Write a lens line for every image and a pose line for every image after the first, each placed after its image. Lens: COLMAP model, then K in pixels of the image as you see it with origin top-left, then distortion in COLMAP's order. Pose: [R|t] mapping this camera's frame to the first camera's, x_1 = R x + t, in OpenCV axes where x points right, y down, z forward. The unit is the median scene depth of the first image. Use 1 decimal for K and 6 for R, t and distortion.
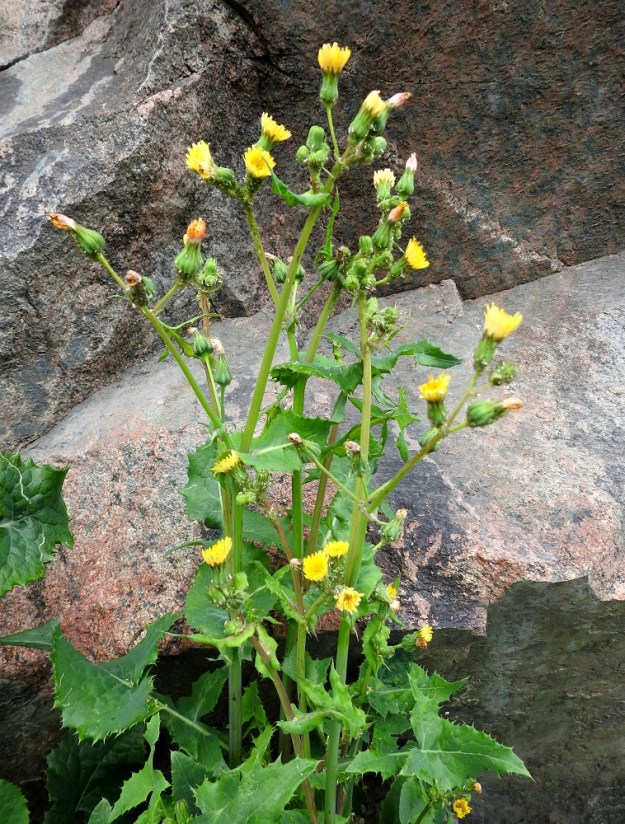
lens RADIAL K [[730.8, 0, 312.5], [0, 730.8, 412.0], [0, 0, 1]] dist [0.018655, 0.012573]
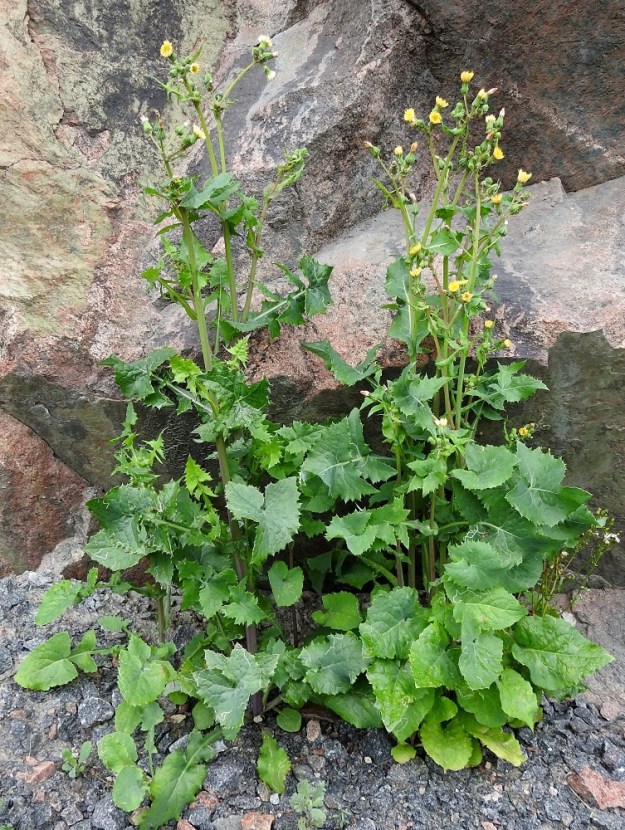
lens RADIAL K [[824.8, 0, 312.5], [0, 824.8, 415.0], [0, 0, 1]] dist [0.000138, 0.001006]
pose [[0.985009, 0.028085, -0.170201, 0.010019], [-0.015905, 0.997241, 0.072509, 0.238134], [0.171768, -0.068715, 0.982738, -0.955397]]
